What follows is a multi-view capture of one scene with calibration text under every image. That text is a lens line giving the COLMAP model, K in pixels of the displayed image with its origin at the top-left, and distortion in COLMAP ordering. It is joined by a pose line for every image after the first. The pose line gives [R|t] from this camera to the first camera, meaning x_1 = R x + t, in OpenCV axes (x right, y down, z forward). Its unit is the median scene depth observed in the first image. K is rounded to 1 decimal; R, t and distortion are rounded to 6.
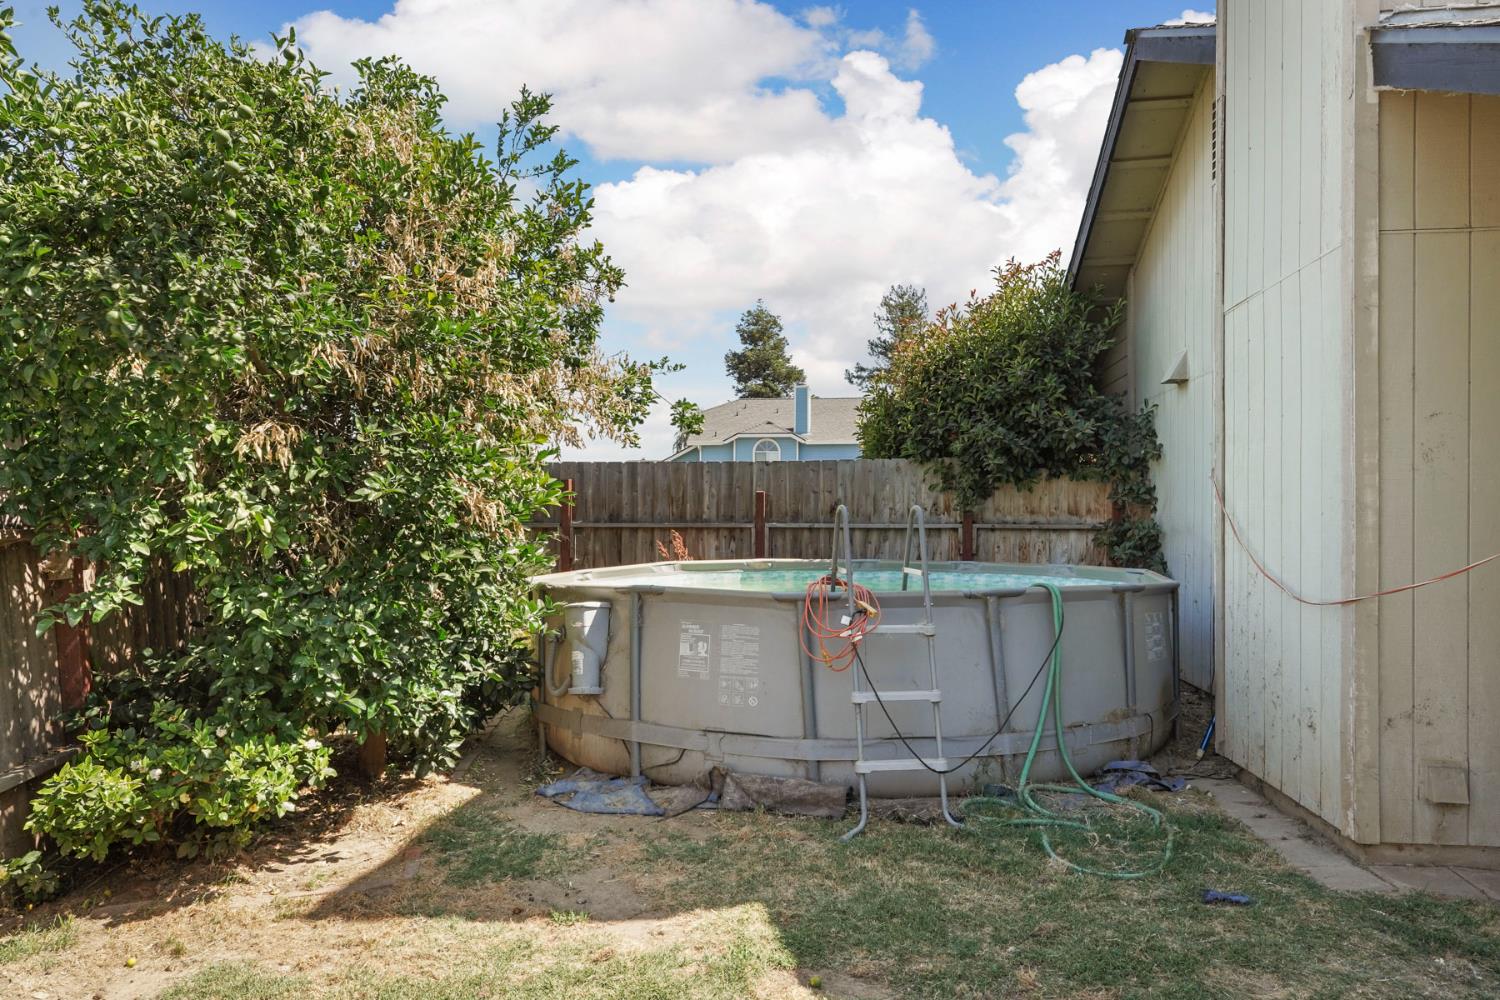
lens RADIAL K [[987.0, 0, 750.6], [0, 987.0, 529.5], [0, 0, 1]] dist [-0.000991, -0.000989]
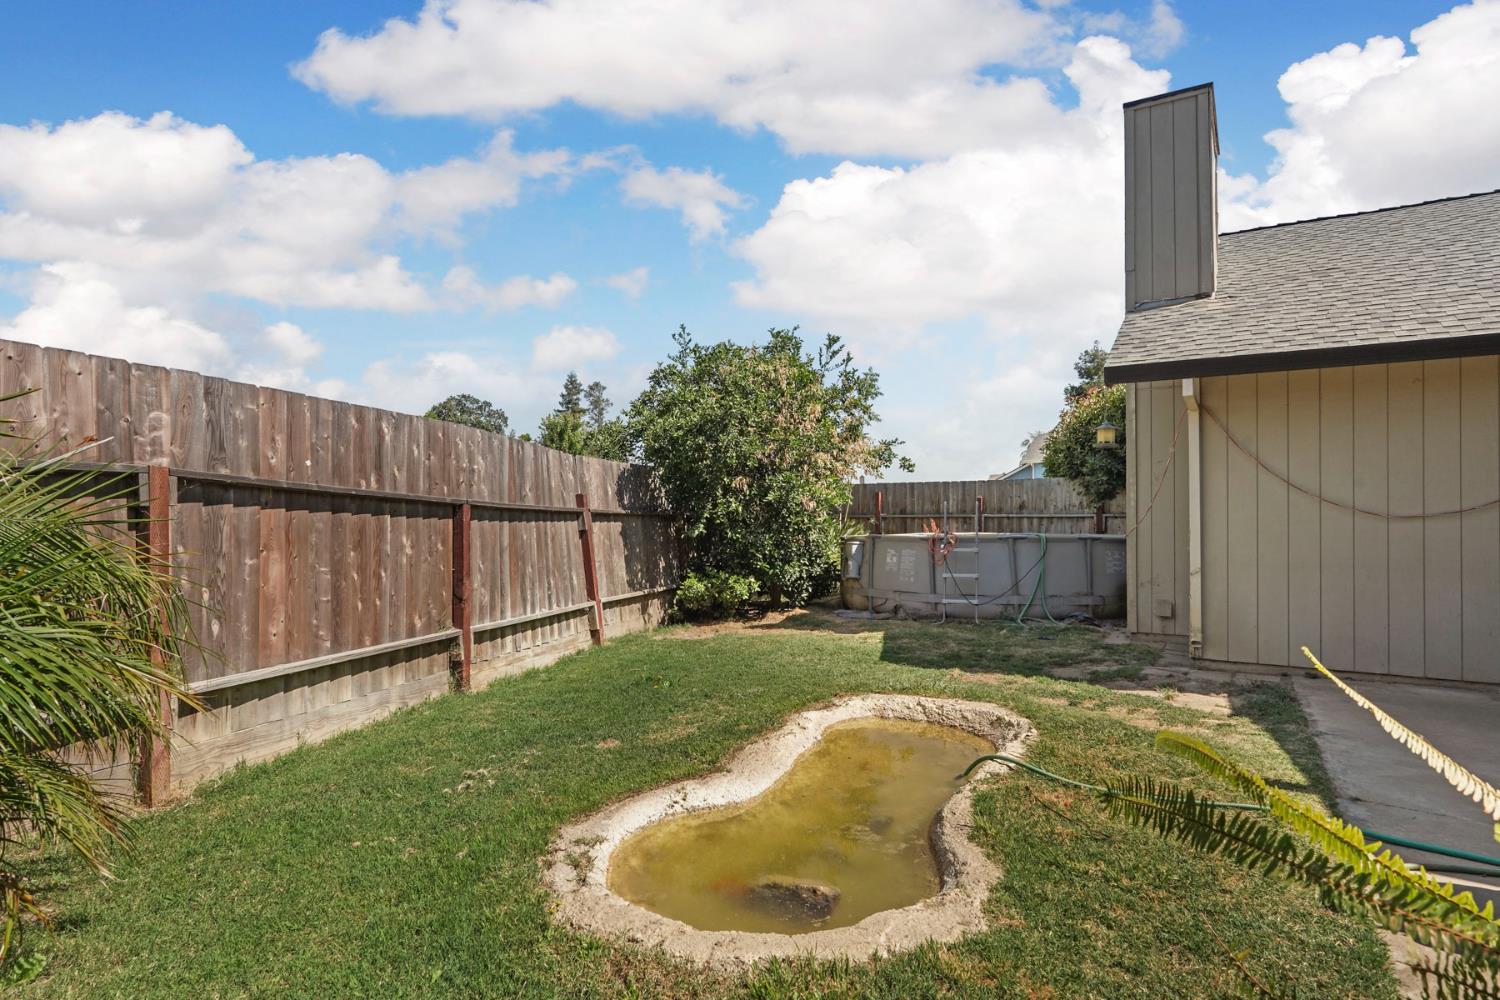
lens RADIAL K [[781.5, 0, 749.1], [0, 781.5, 520.8], [0, 0, 1]] dist [0.001553, 0.000165]
pose [[0.907903, -0.000642, -0.419181, 0.505503], [-0.004715, 0.999920, -0.011744, 0.054187], [0.419155, 0.012639, 0.907827, -1.088527]]
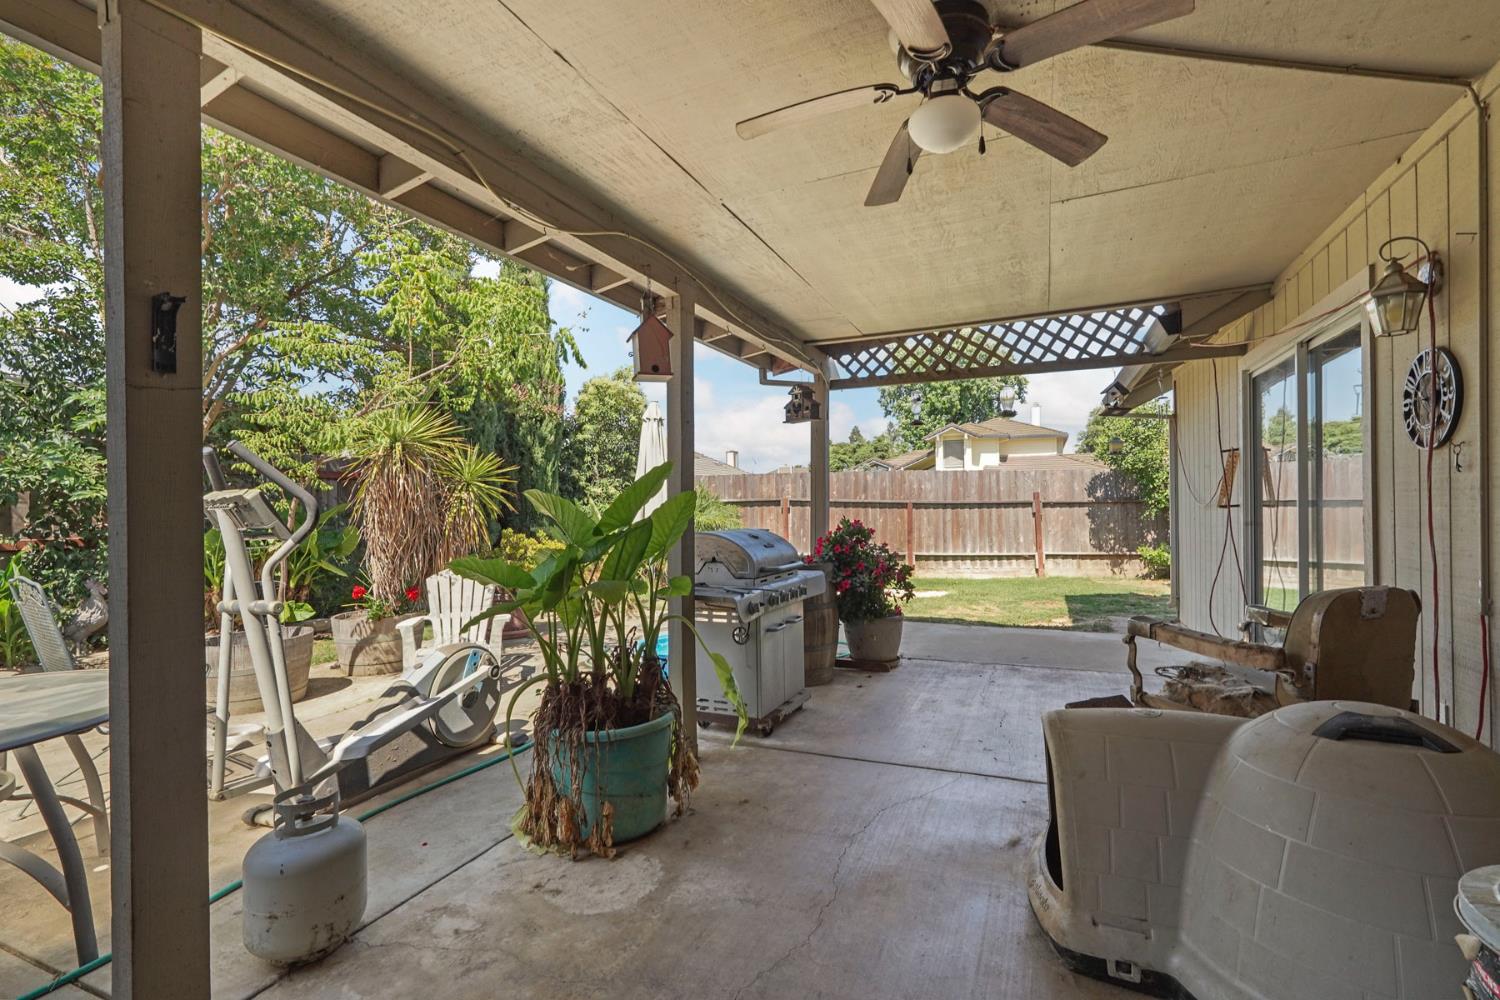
lens RADIAL K [[654.3, 0, 750.0], [0, 654.3, 500.0], [0, 0, 1]] dist [0.000190, 0.000210]
pose [[-0.272301, -0.008575, -0.962174, 2.341077], [0.002345, 0.999951, -0.009575, 0.026764], [0.962209, -0.004864, -0.272268, -0.000135]]
